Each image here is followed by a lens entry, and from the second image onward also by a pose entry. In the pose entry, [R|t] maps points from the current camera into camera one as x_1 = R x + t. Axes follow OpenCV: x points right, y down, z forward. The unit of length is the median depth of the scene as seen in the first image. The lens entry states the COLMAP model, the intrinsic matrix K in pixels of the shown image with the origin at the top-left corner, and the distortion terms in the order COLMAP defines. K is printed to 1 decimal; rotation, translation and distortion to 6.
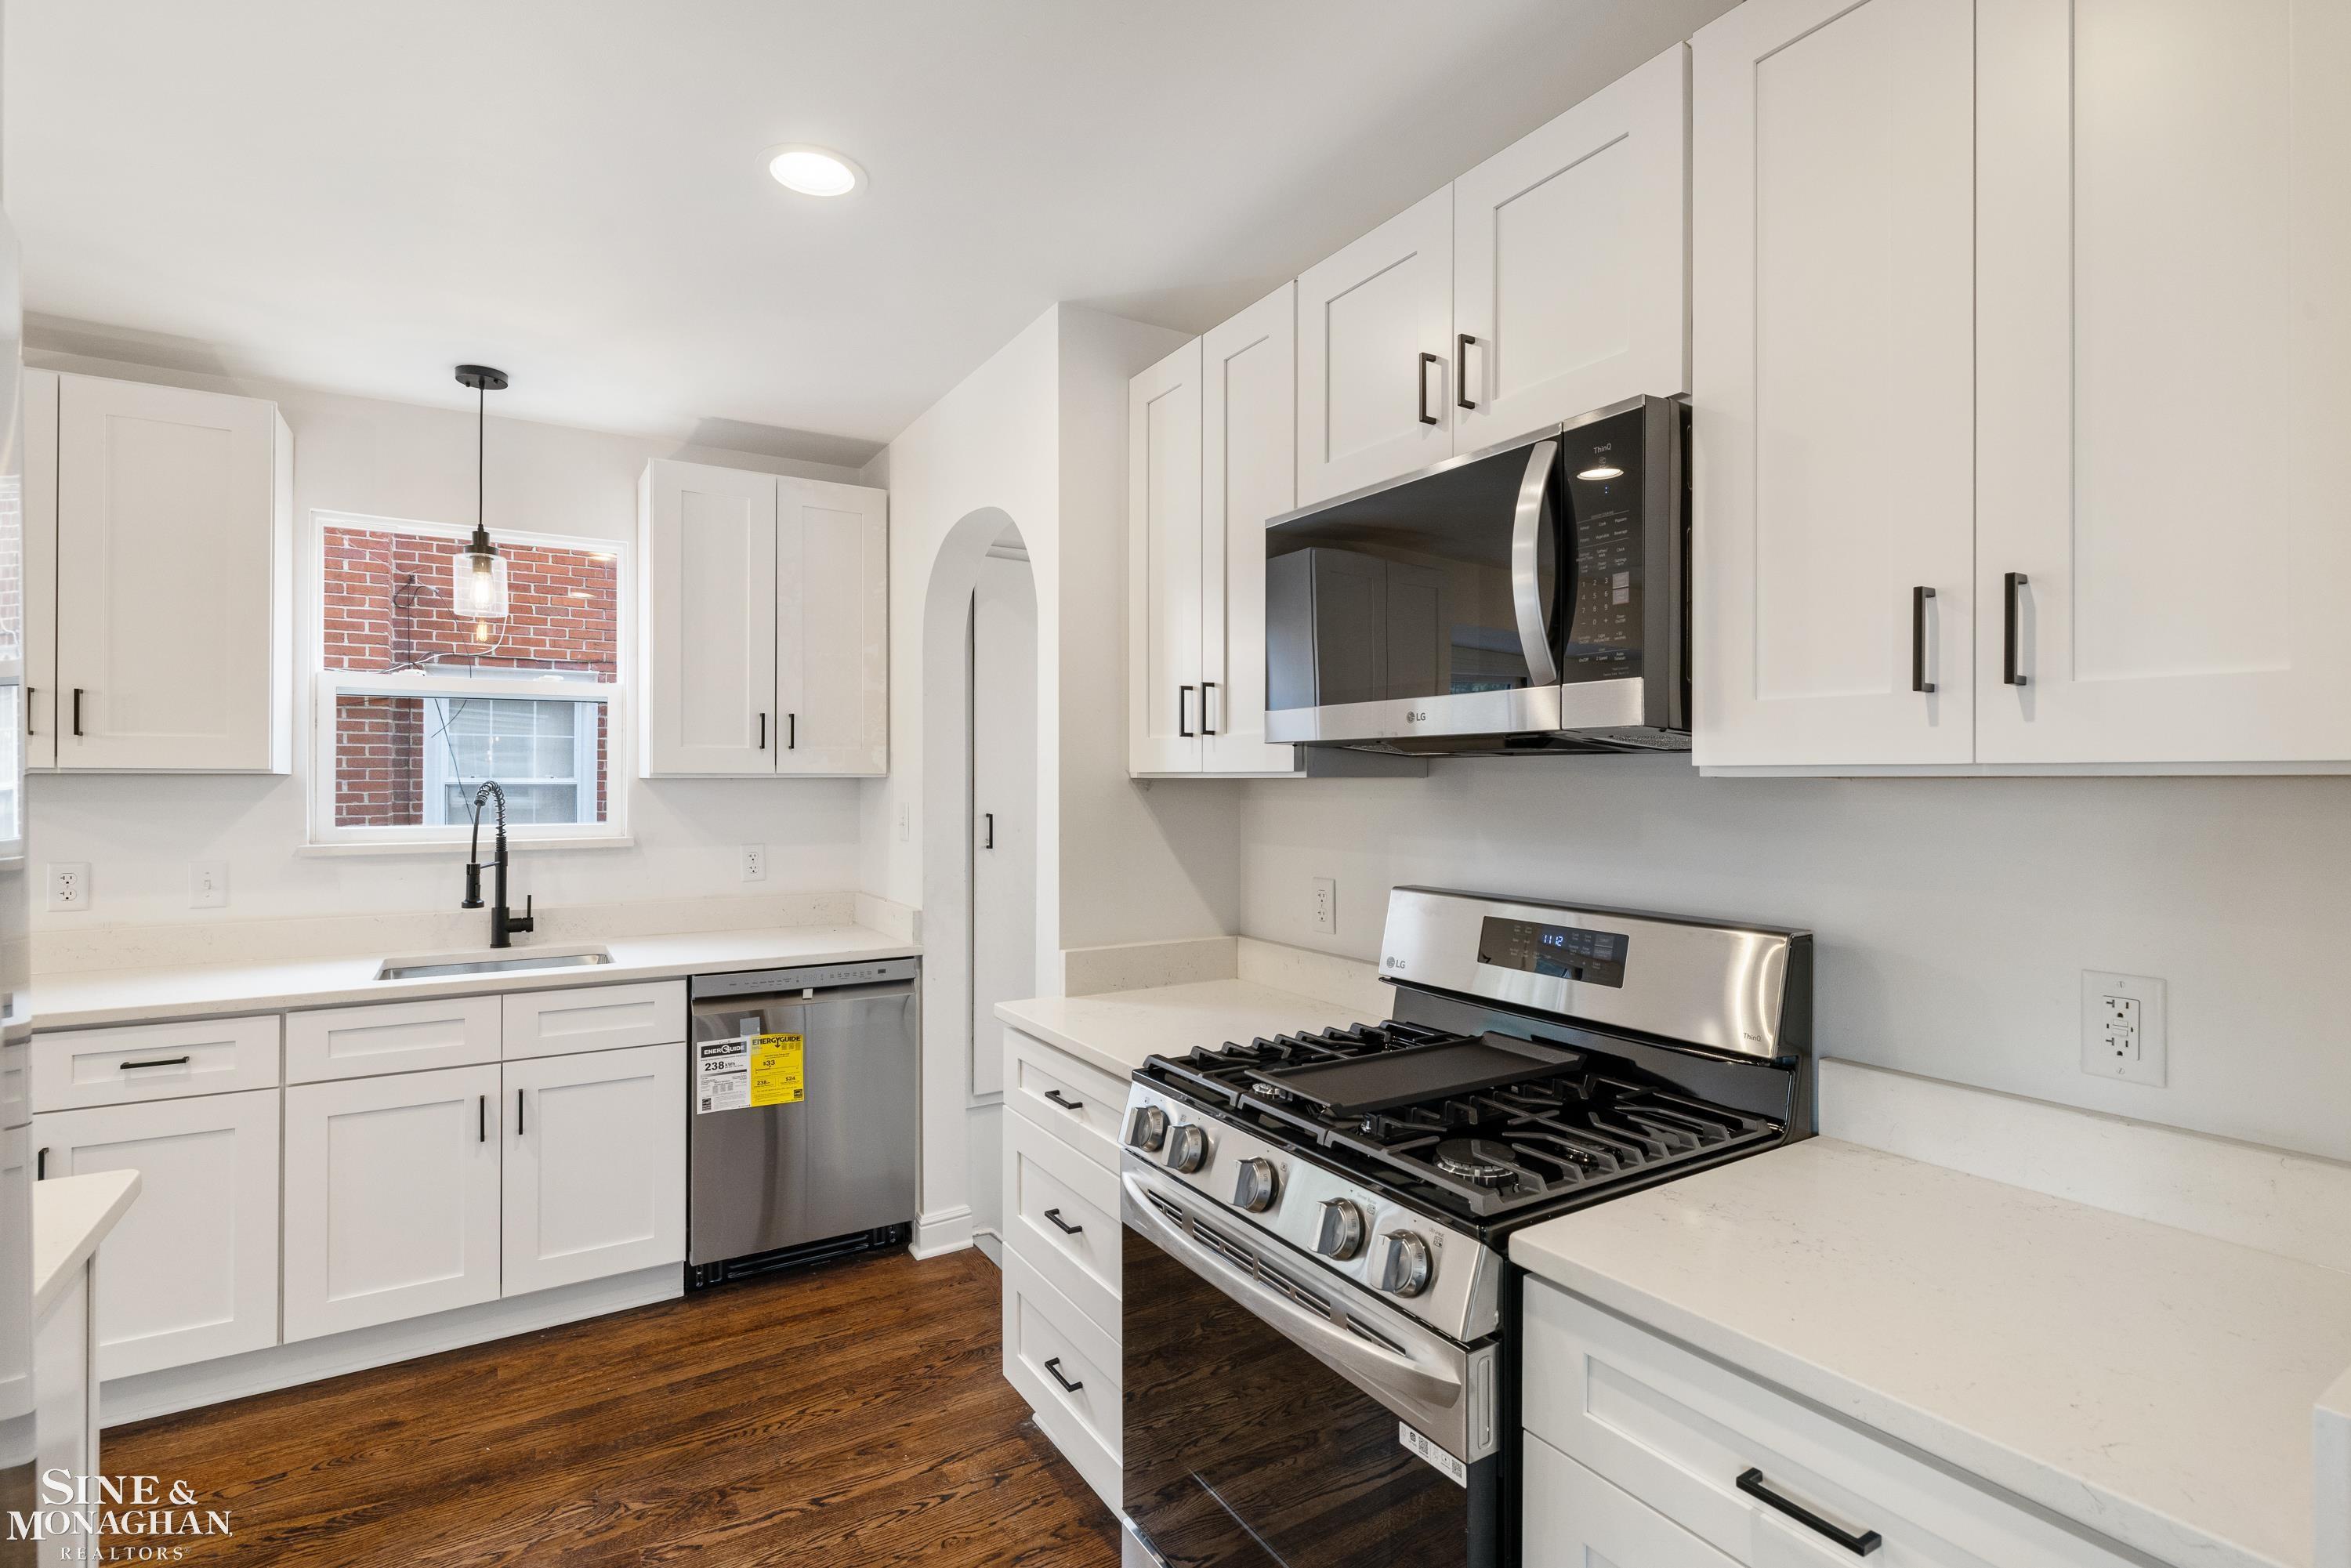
lens RADIAL K [[1109.6, 0, 1175.5], [0, 1109.6, 784.0], [0, 0, 1]] dist [0.001246, 0.000194]
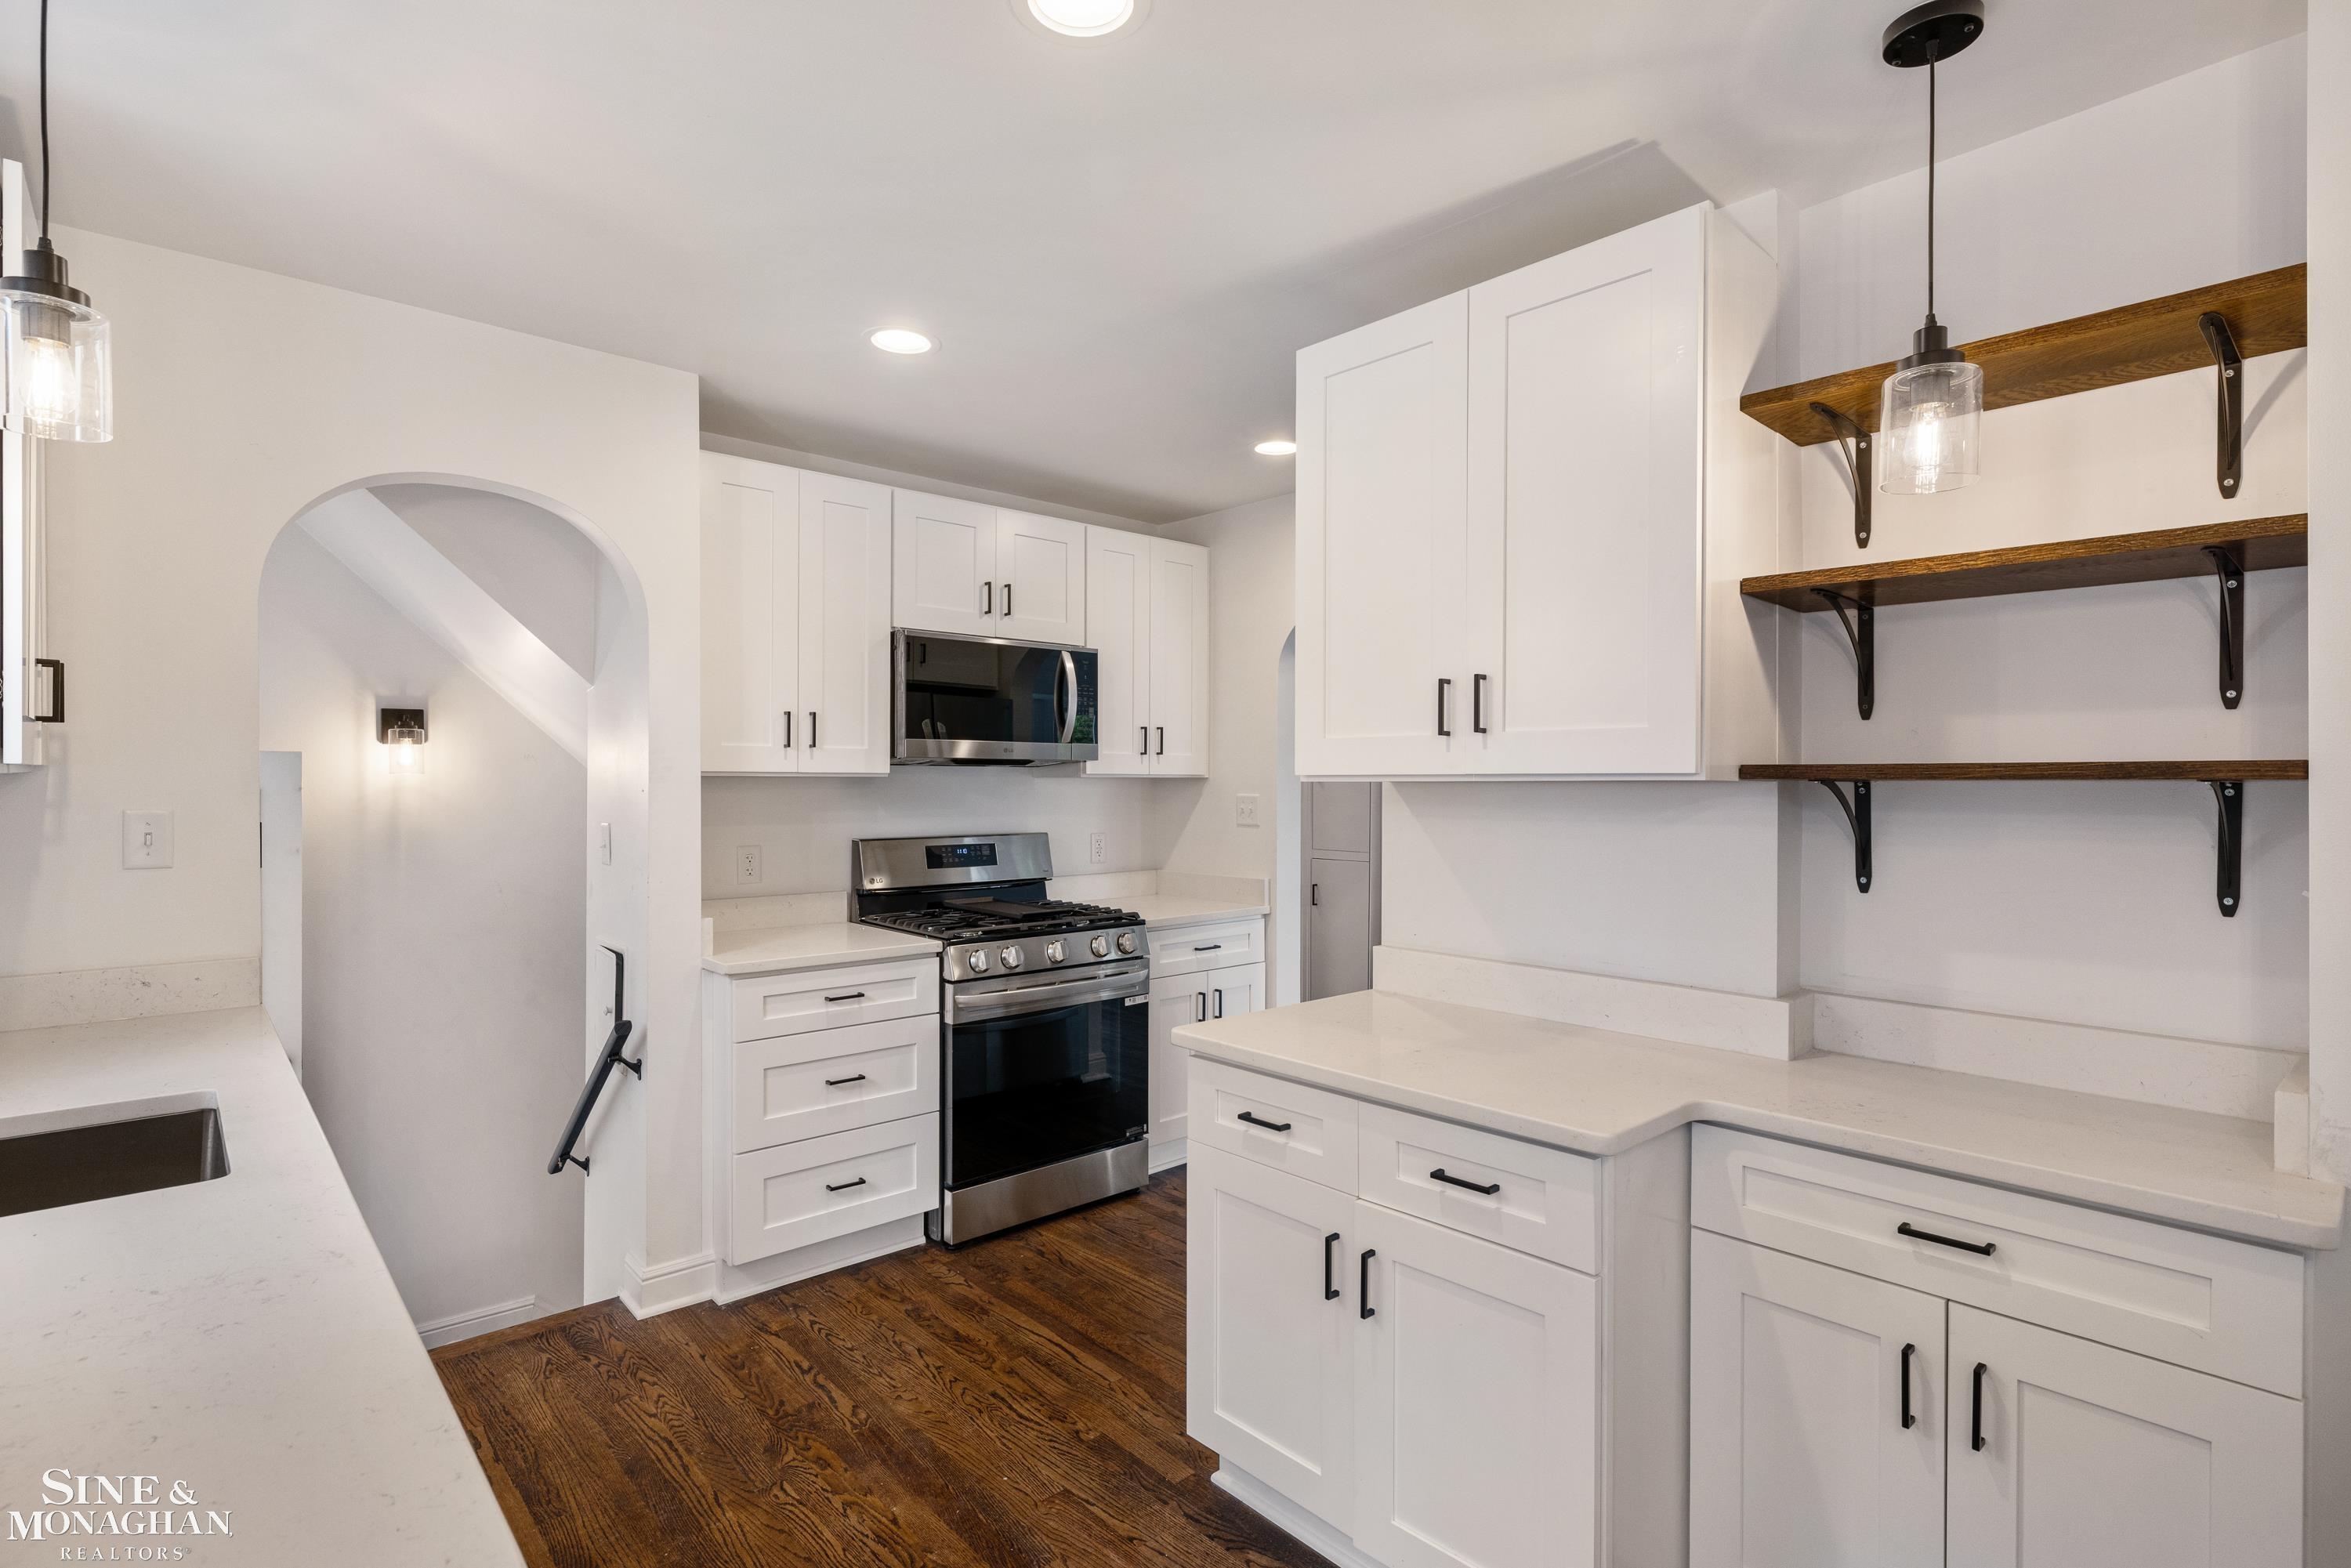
lens RADIAL K [[1109.6, 0, 1175.5], [0, 1109.6, 784.0], [0, 0, 1]] dist [0.001246, 0.000194]
pose [[-0.180505, -0.008275, 0.983539, -1.662665], [-0.005719, 0.999957, 0.007363, -0.009324], [-0.983557, -0.004296, -0.180544, 0.863114]]
